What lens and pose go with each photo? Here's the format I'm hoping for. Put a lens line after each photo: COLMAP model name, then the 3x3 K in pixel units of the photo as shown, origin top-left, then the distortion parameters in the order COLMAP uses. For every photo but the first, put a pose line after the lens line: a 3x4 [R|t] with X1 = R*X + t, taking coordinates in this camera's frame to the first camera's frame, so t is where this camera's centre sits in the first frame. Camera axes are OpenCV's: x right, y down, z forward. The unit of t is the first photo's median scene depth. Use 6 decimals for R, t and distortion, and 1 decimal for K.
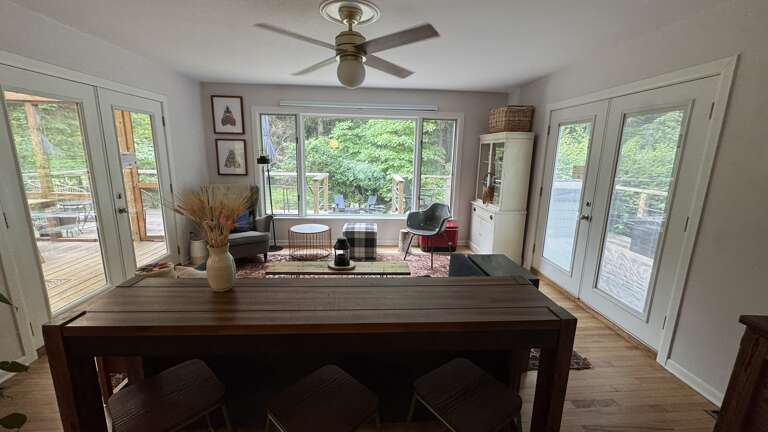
lens RADIAL K [[306.0, 0, 384.0], [0, 306.0, 216.0], [0, 0, 1]] dist [-0.002238, -0.000095]
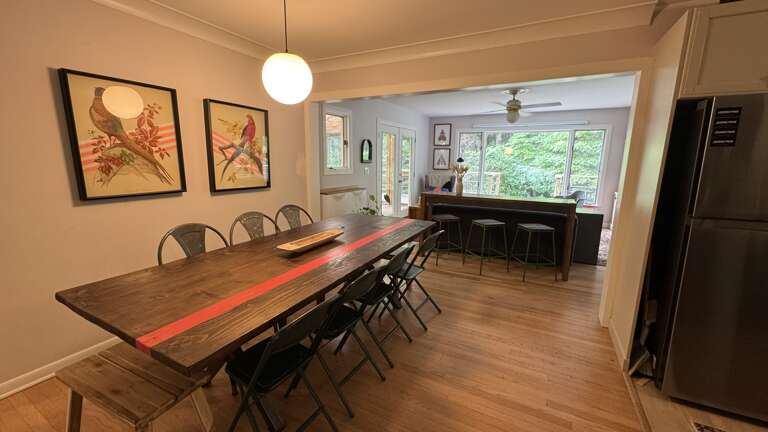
lens RADIAL K [[306.0, 0, 384.0], [0, 306.0, 216.0], [0, 0, 1]] dist [-0.002238, -0.000095]
pose [[0.852576, 0.087136, -0.515287, 0.126995], [-0.101247, 0.994861, 0.000711, 0.143912], [0.512701, 0.051565, 0.857017, -0.568233]]
